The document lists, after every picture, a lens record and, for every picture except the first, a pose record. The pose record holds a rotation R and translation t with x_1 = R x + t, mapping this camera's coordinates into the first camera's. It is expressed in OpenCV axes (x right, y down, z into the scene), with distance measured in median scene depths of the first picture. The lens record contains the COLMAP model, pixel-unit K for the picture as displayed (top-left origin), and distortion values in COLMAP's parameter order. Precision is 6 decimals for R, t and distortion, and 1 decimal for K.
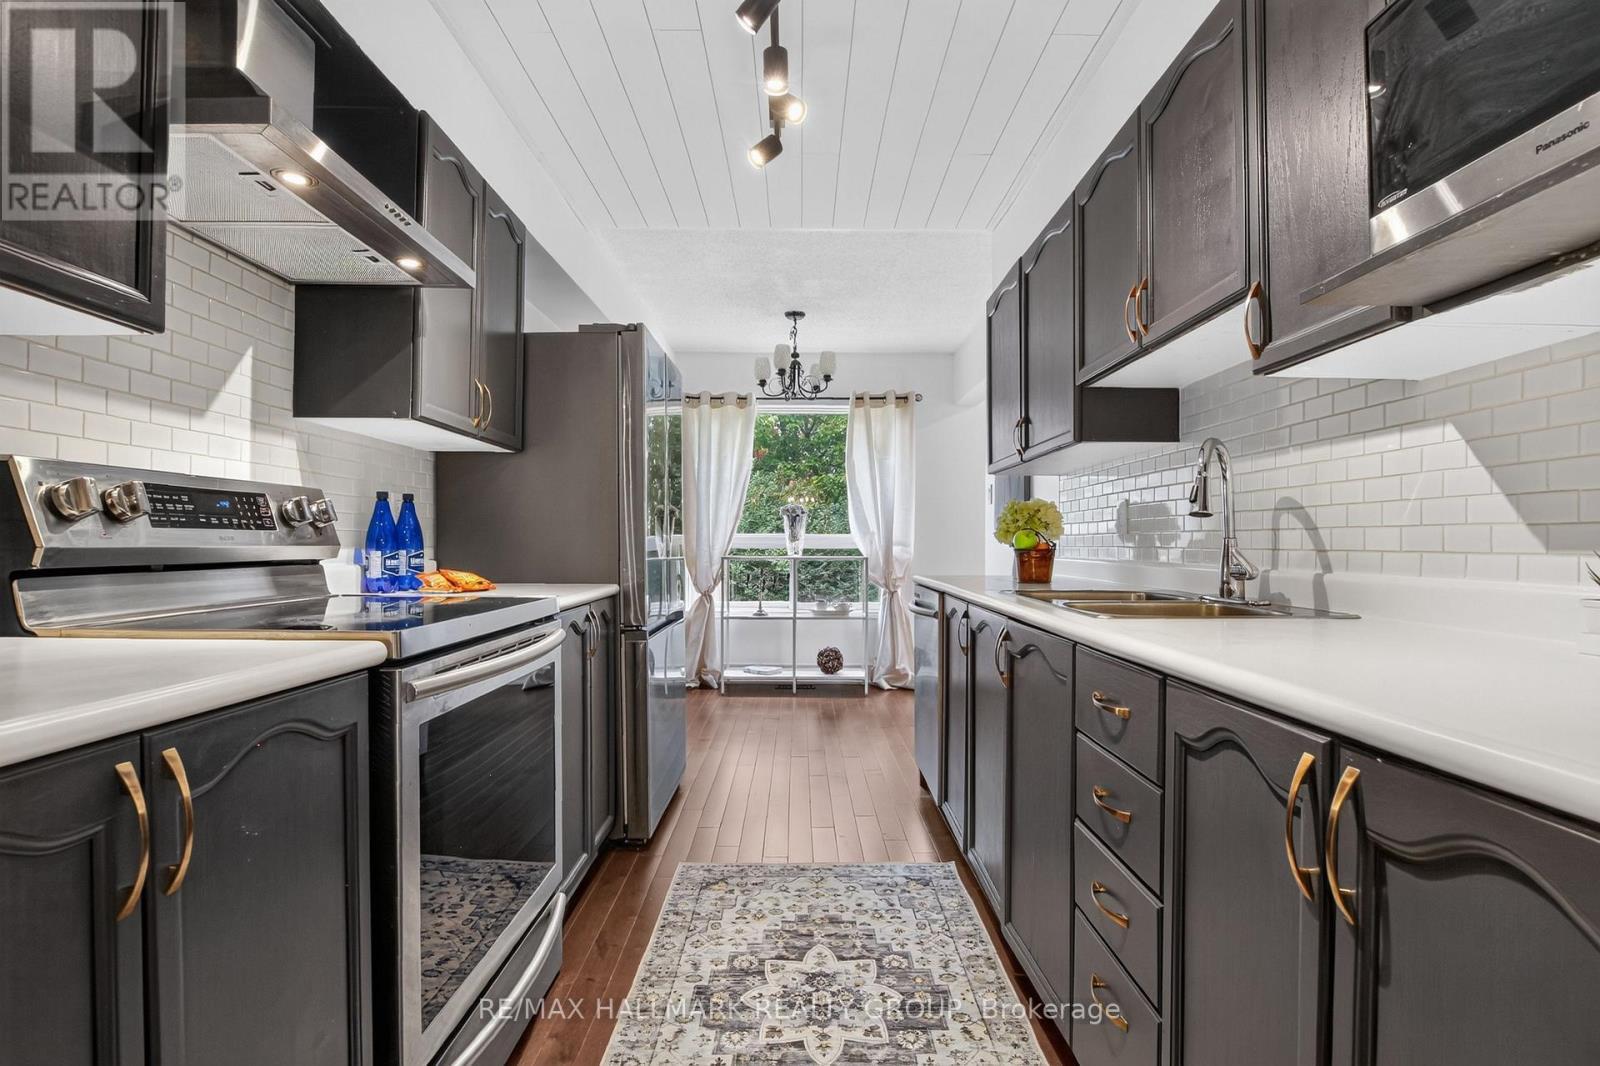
lens RADIAL K [[787.3, 0, 803.4], [0, 787.3, 541.5], [0, 0, 1]] dist [-0.031576, 0.006968]
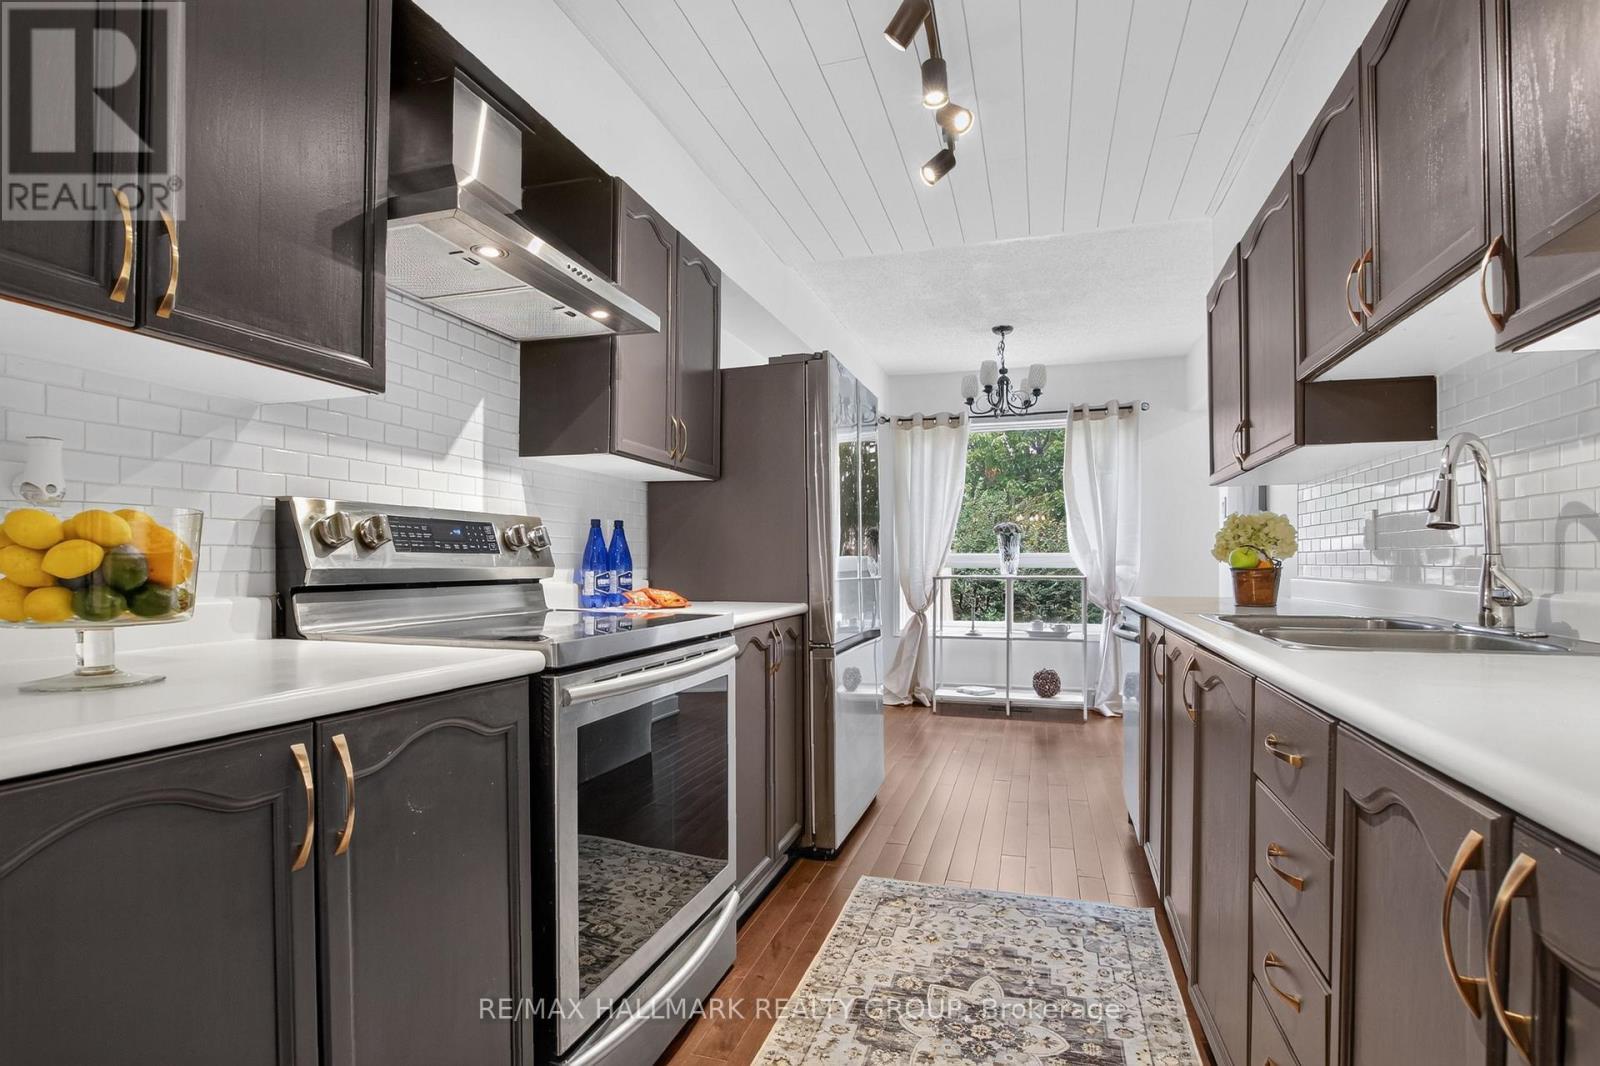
lens RADIAL K [[769.0, 0, 801.5], [0, 769.0, 563.3], [0, 0, 1]] dist [-0.028119, 0.001045]
pose [[0.953314, -0.004016, -0.301955, 0.088674], [0.004810, 0.999987, 0.001886, -0.000178], [0.301943, -0.003251, 0.953320, 0.030310]]
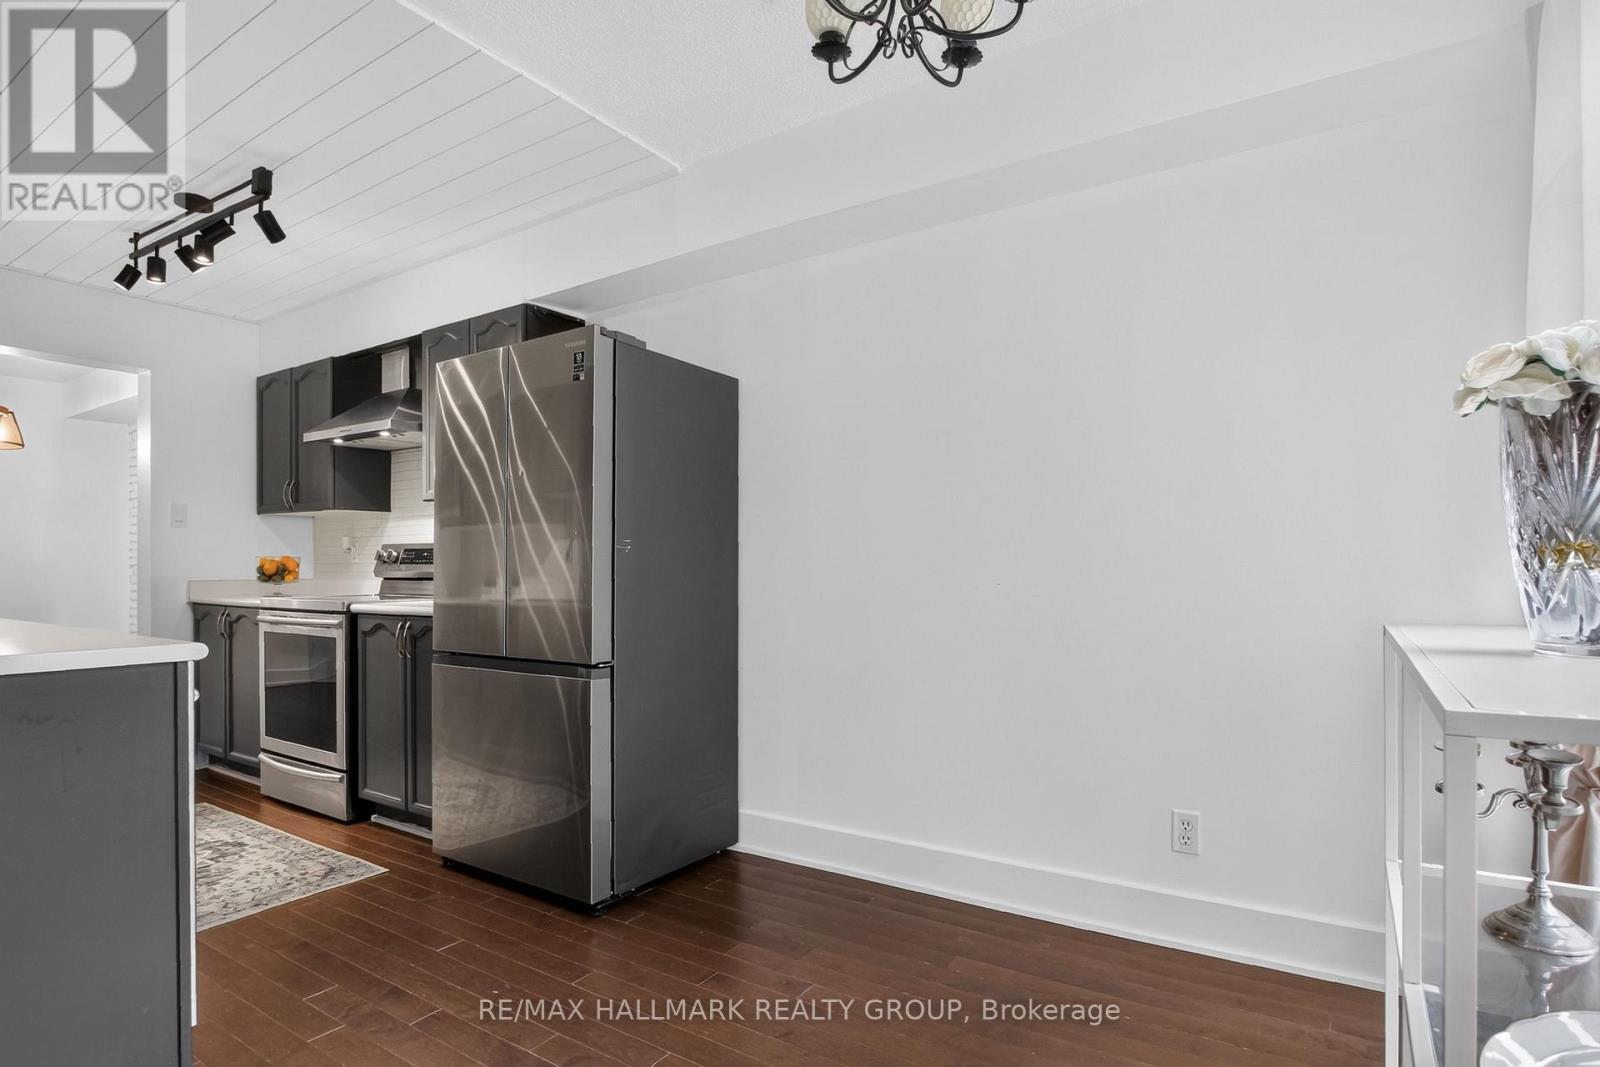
lens RADIAL K [[825.4, 0, 798.6], [0, 825.4, 565.0], [0, 0, 1]] dist [-0.027512, 0.000578]
pose [[-0.553287, -0.004868, -0.832976, 0.588397], [0.001559, 0.999975, -0.006880, 0.004523], [0.832989, -0.005105, -0.553266, 2.662918]]
